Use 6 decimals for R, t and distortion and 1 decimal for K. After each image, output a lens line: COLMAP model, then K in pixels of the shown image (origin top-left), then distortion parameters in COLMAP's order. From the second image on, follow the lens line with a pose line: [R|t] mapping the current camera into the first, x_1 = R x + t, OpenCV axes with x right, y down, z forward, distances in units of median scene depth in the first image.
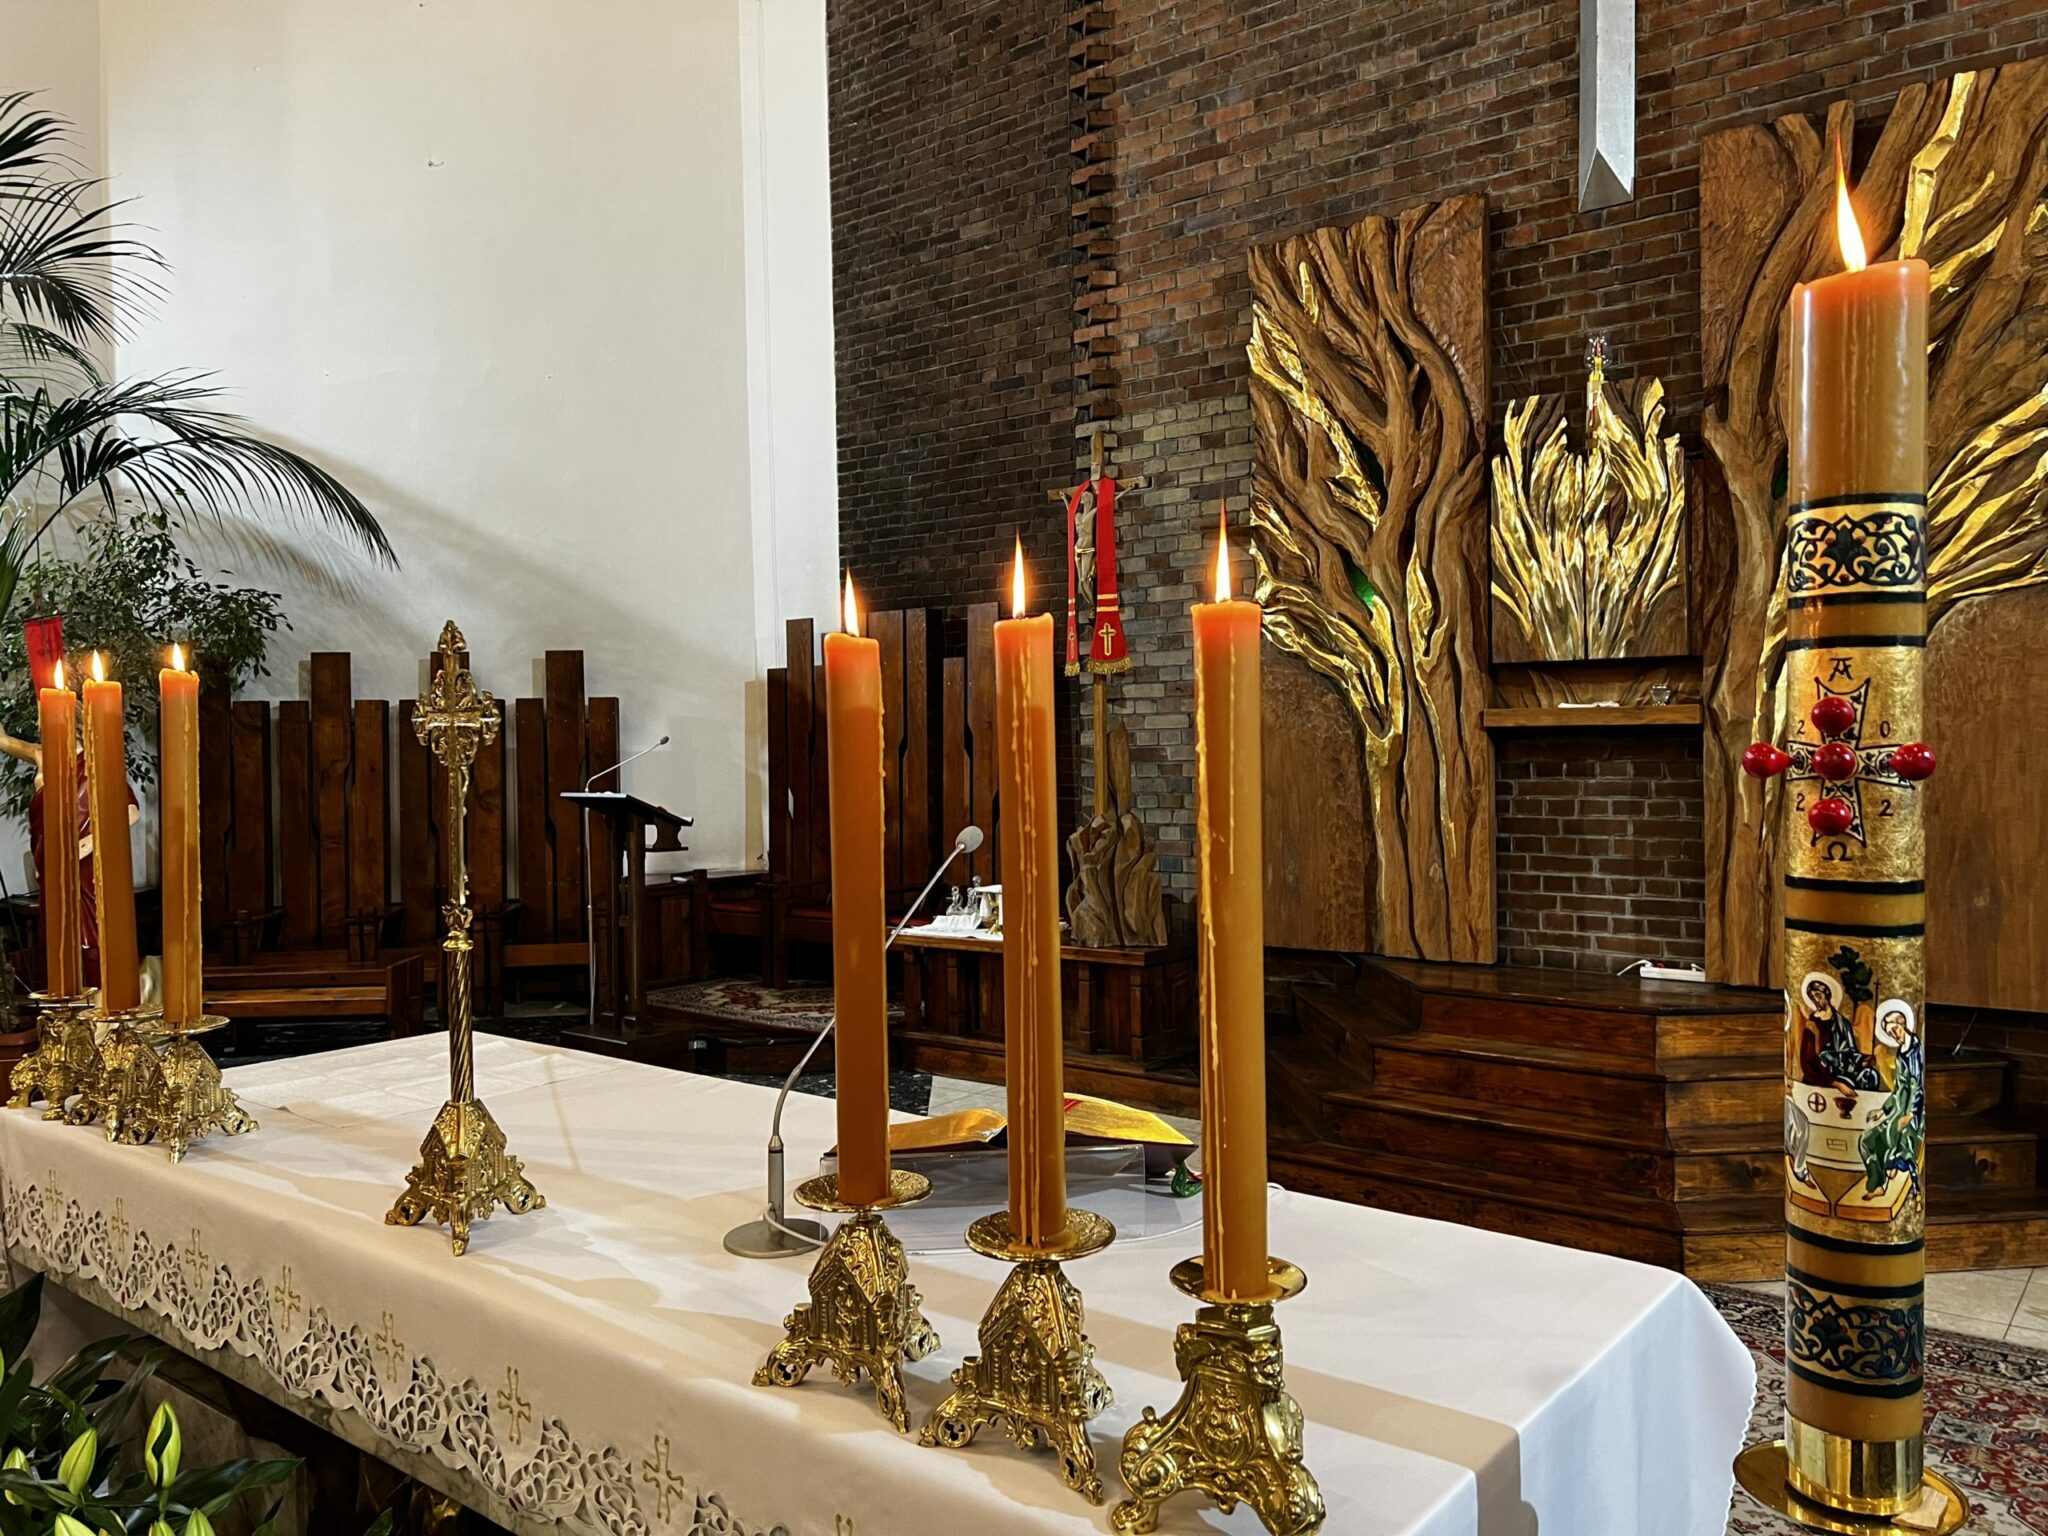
lens RADIAL K [[1551.7, 0, 1024.0], [0, 1551.7, 768.0], [0, 0, 1]] dist [0.071957, -0.086975]
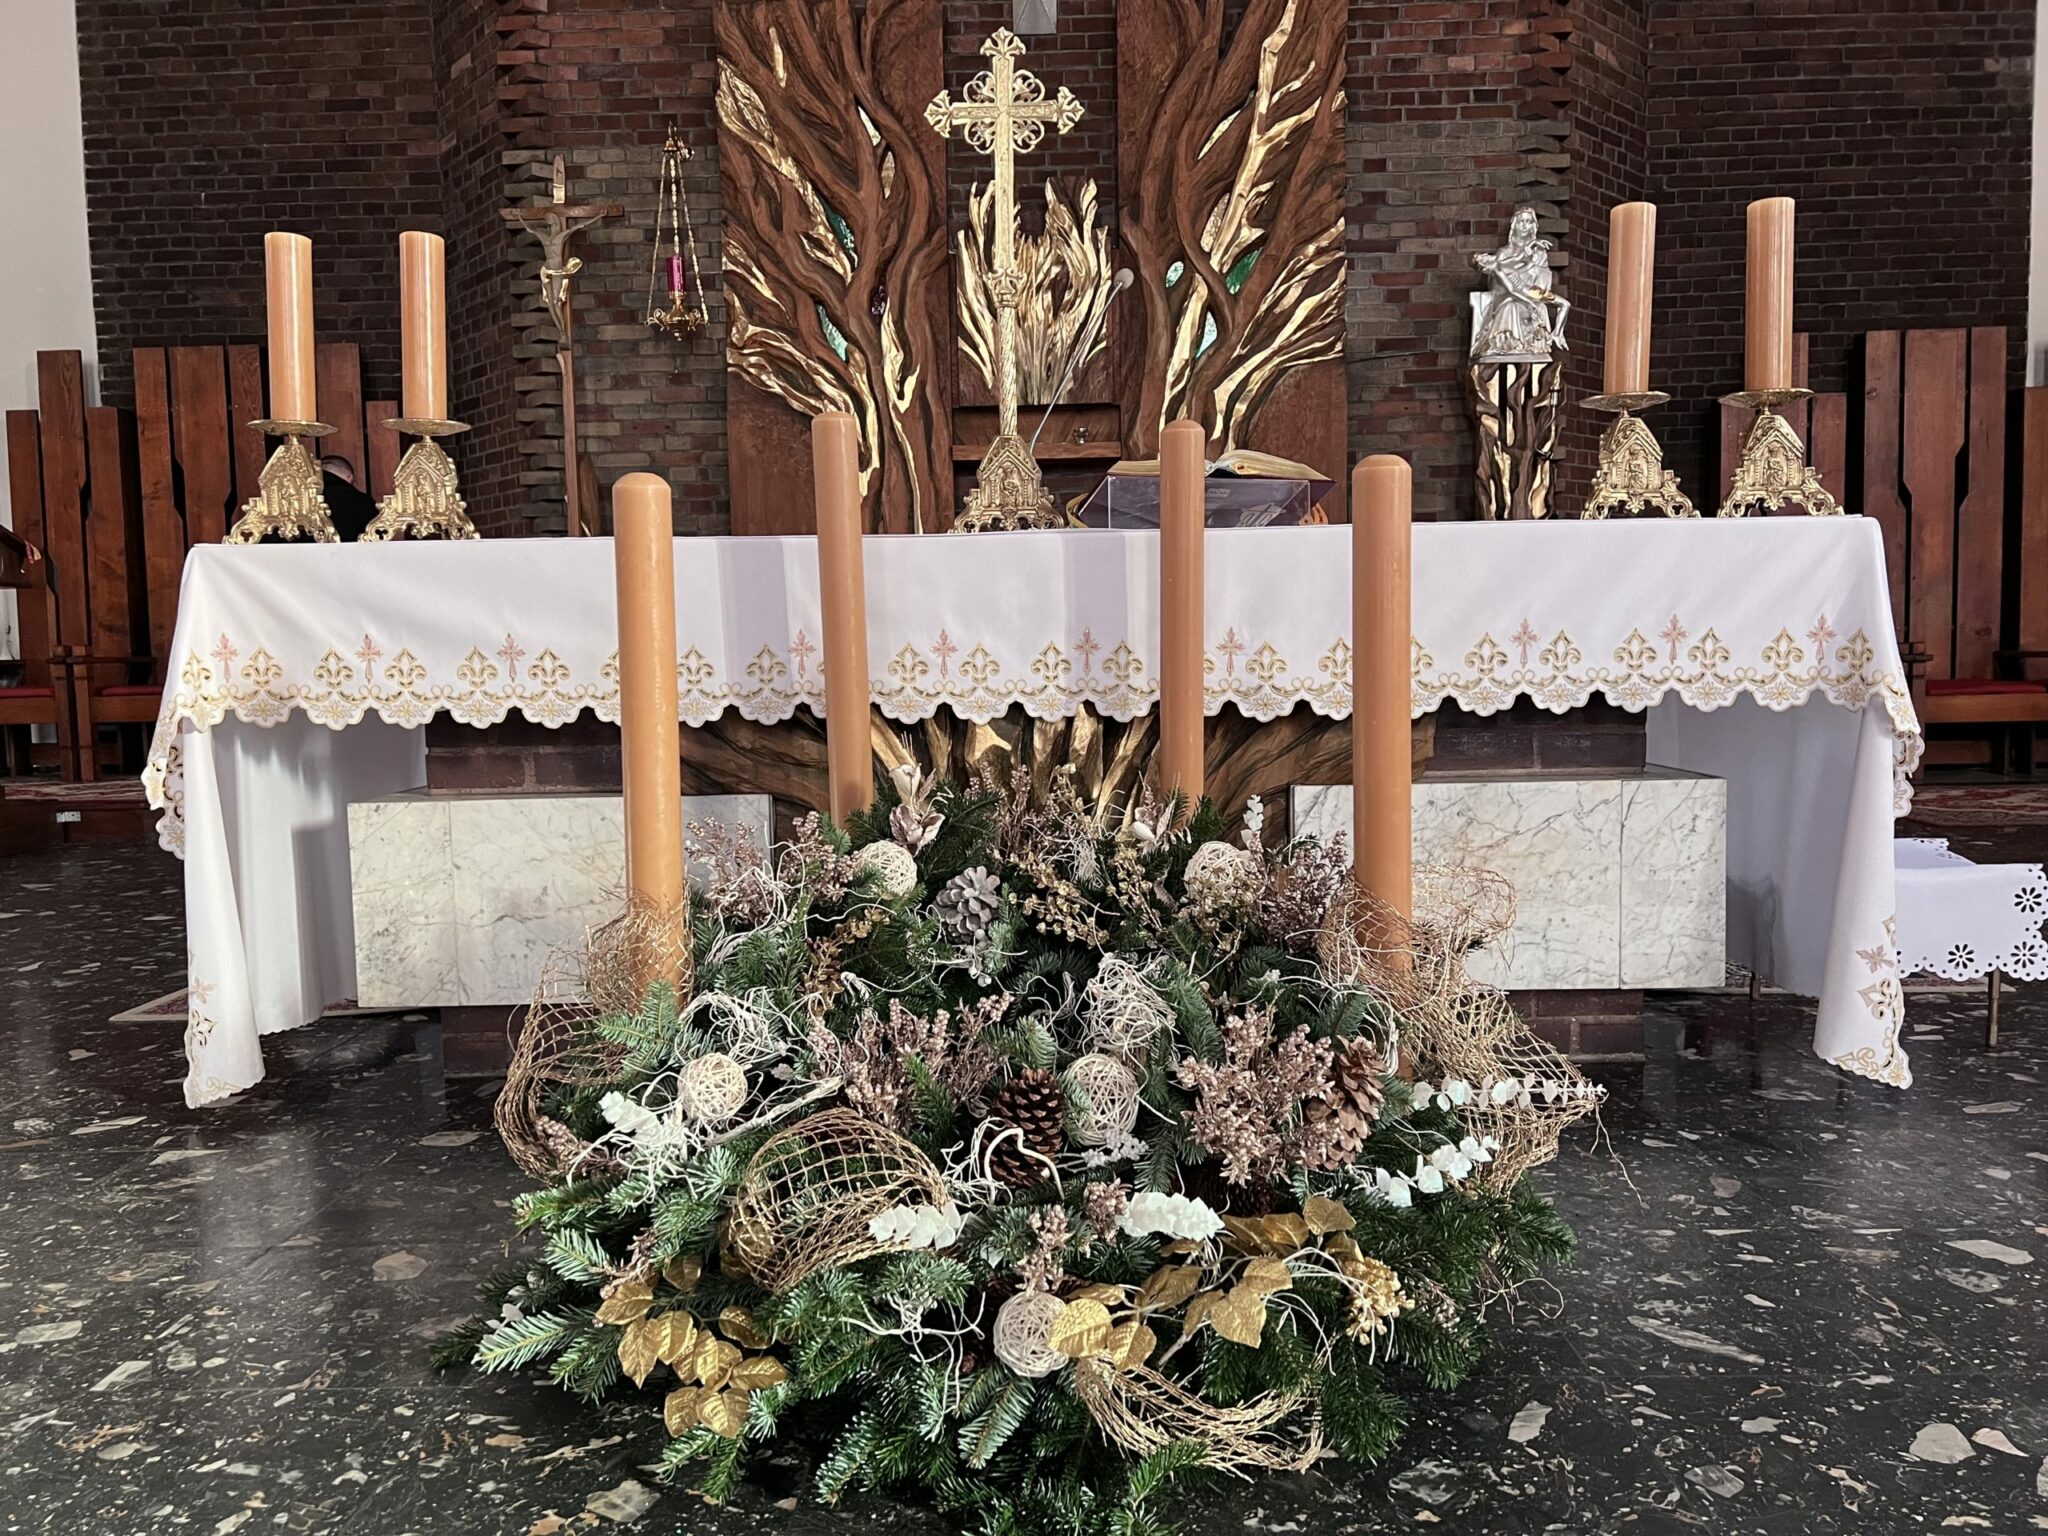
lens RADIAL K [[1551.7, 0, 1024.0], [0, 1551.7, 768.0], [0, 0, 1]] dist [0.071957, -0.086975]
pose [[0.786978, -0.050084, 0.614945, -0.393587], [0.021703, 0.998330, 0.053534, 0.141131], [-0.616599, -0.028784, 0.786751, 0.017860]]
